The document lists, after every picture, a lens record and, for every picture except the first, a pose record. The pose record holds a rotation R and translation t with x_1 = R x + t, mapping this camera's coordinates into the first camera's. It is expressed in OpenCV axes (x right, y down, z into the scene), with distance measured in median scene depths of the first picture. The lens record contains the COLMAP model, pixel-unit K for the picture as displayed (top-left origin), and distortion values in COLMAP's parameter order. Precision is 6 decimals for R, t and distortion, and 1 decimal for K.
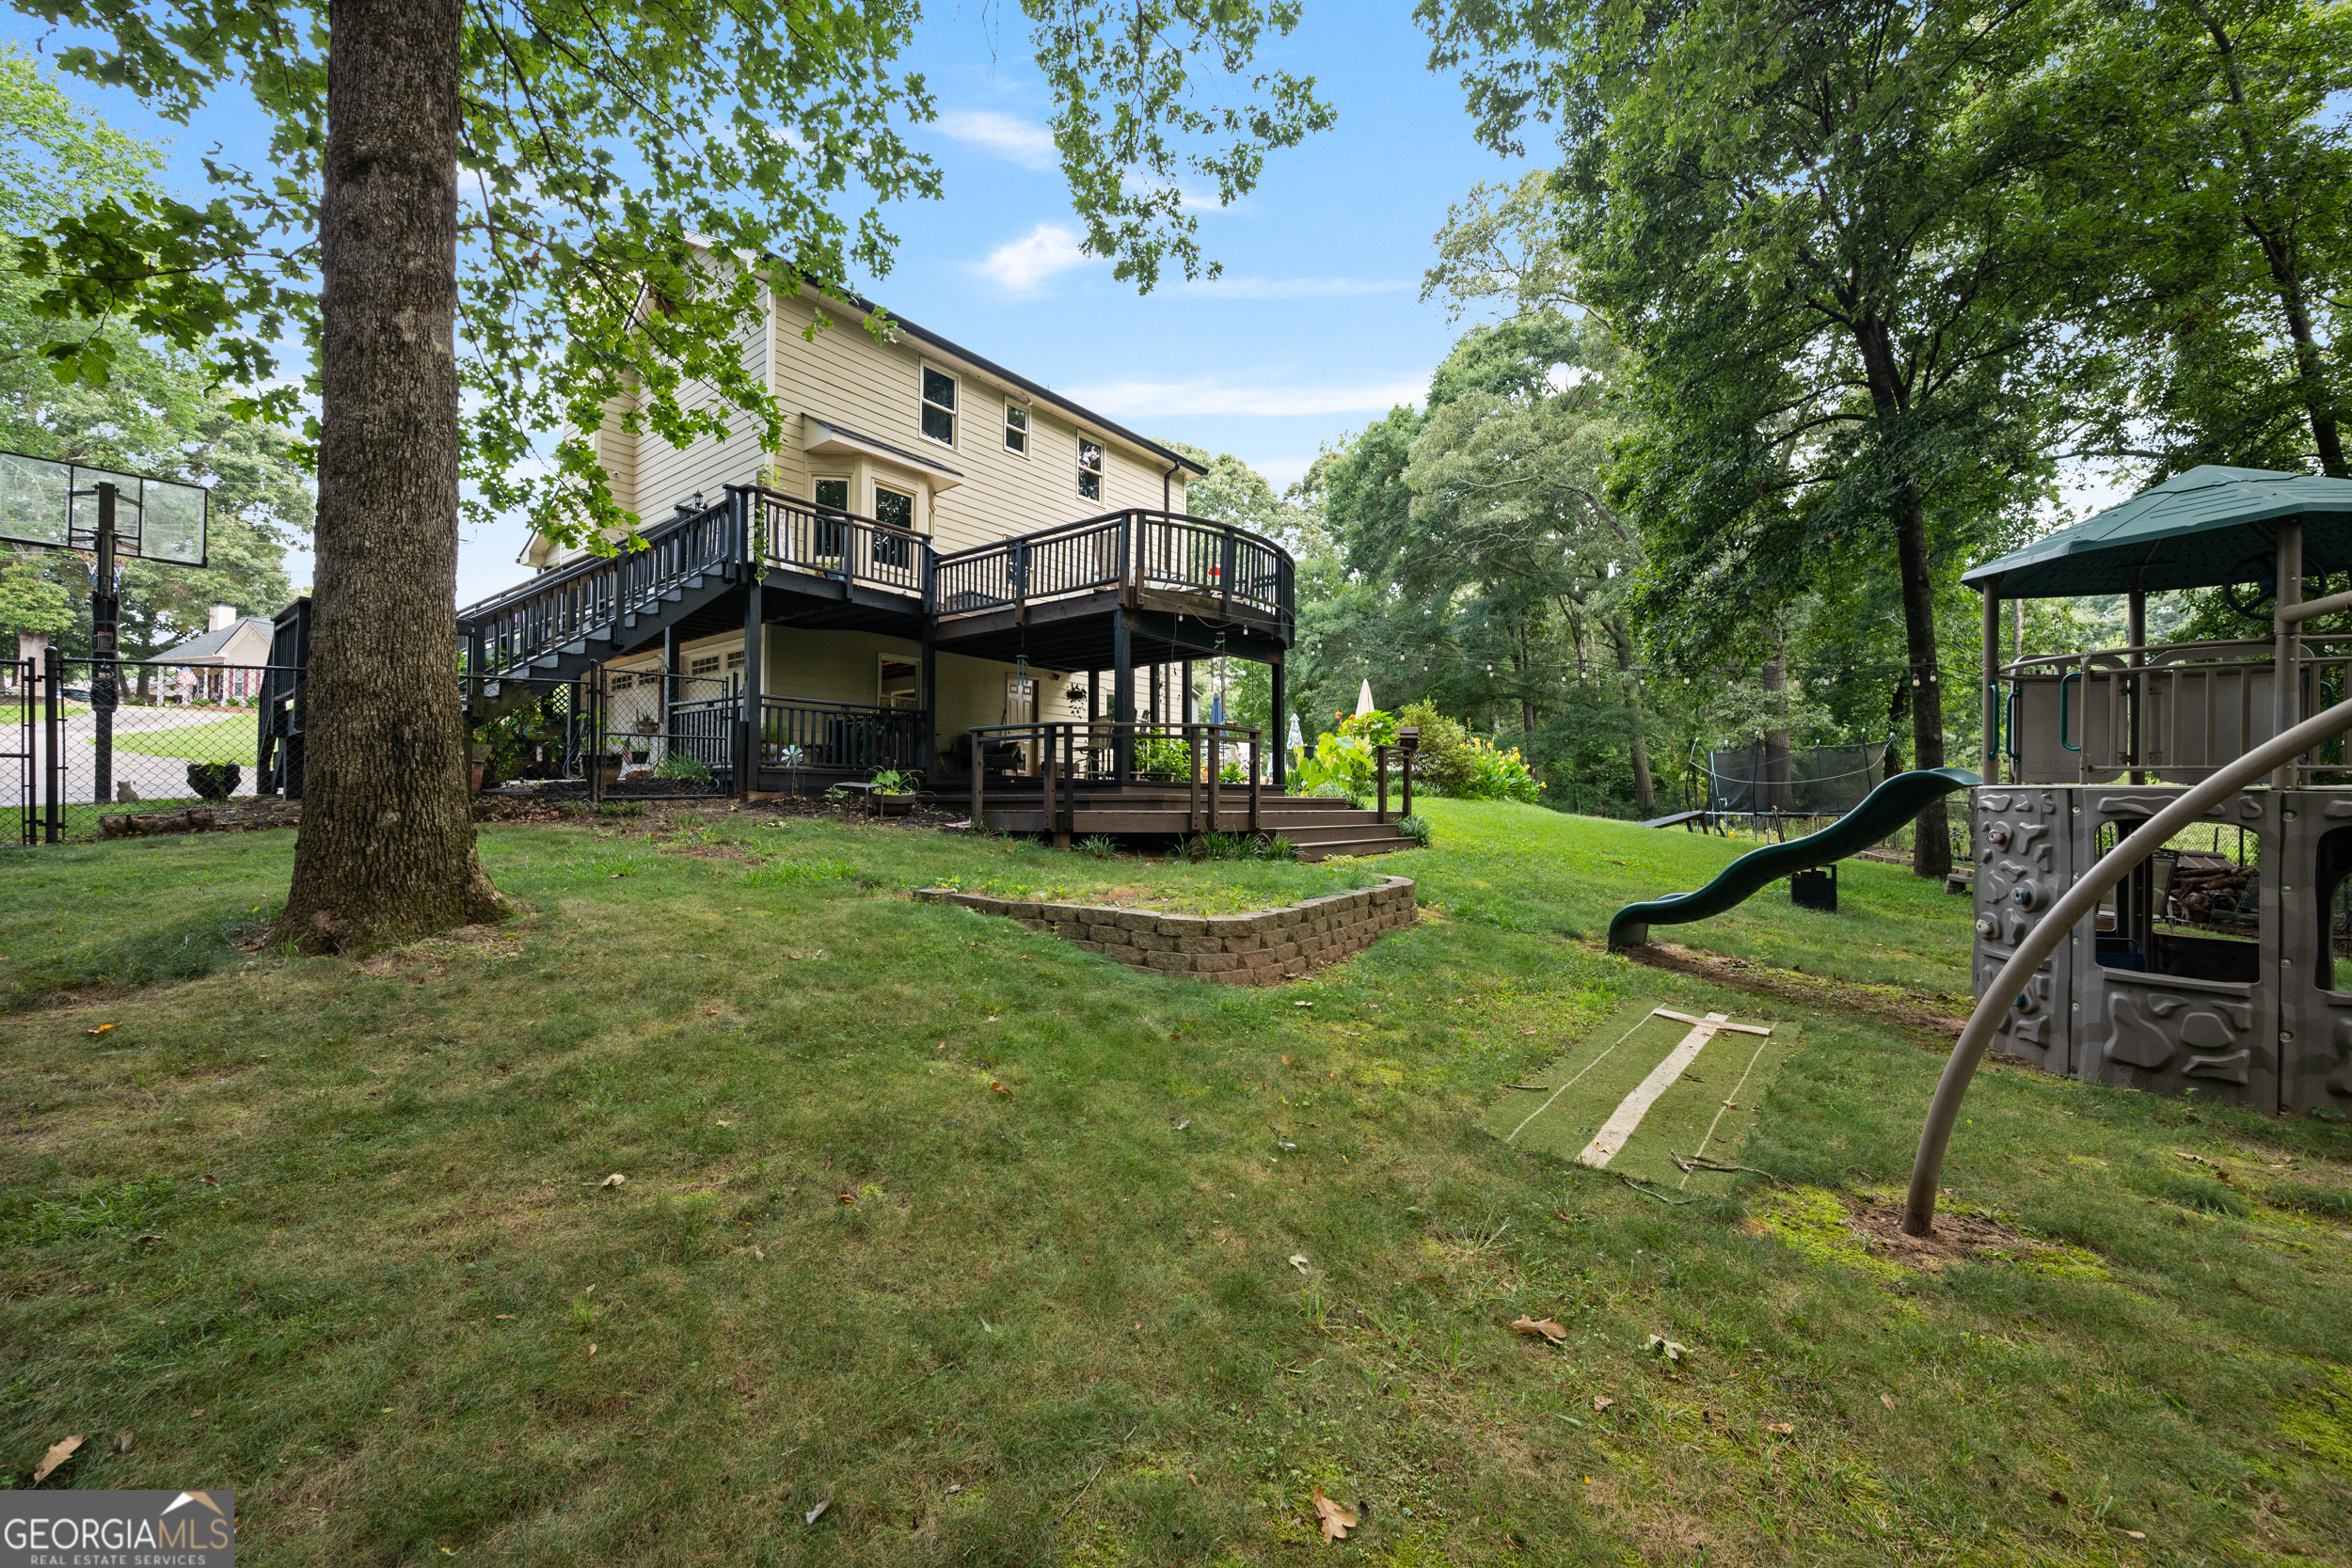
lens RADIAL K [[908.4, 0, 1177.8], [0, 908.4, 810.1], [0, 0, 1]] dist [0.000596, 0.000159]
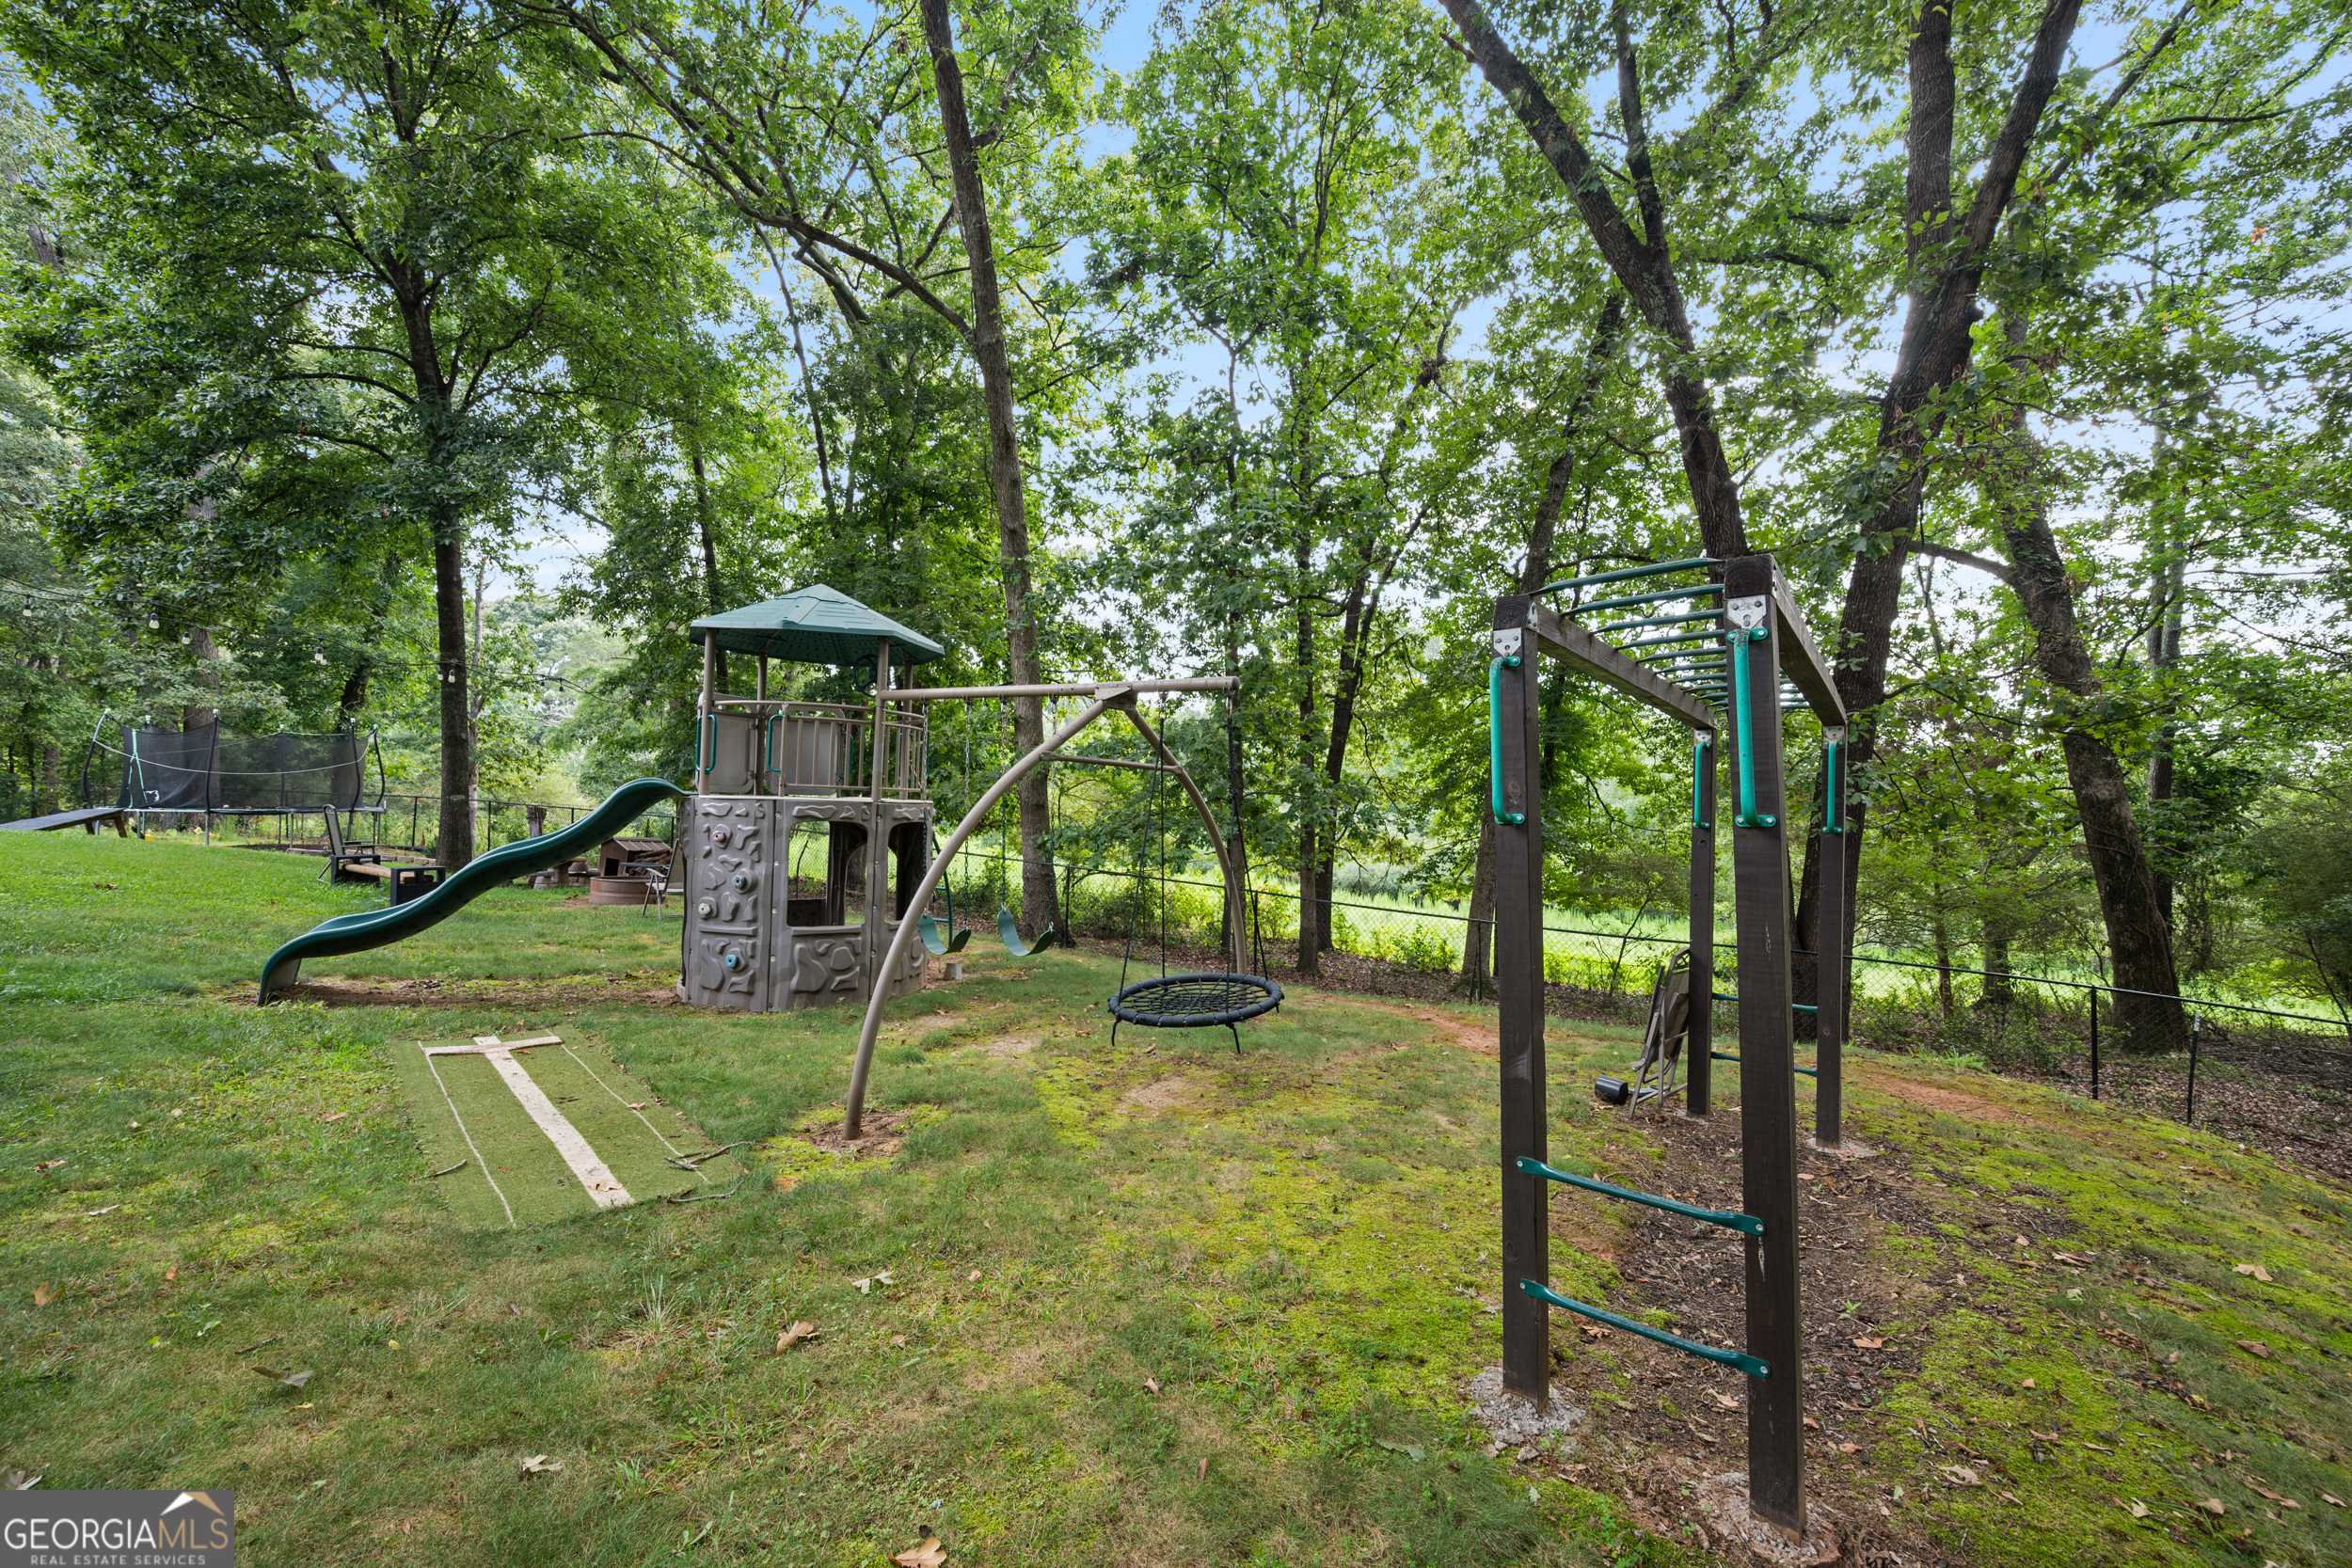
lens RADIAL K [[908.4, 0, 1177.8], [0, 908.4, 810.1], [0, 0, 1]] dist [0.000596, 0.000159]
pose [[0.132821, -0.008180, 0.991106, -0.309341], [-0.000352, 0.999965, 0.008300, -0.020941], [-0.991140, -0.001451, 0.132813, 0.234485]]
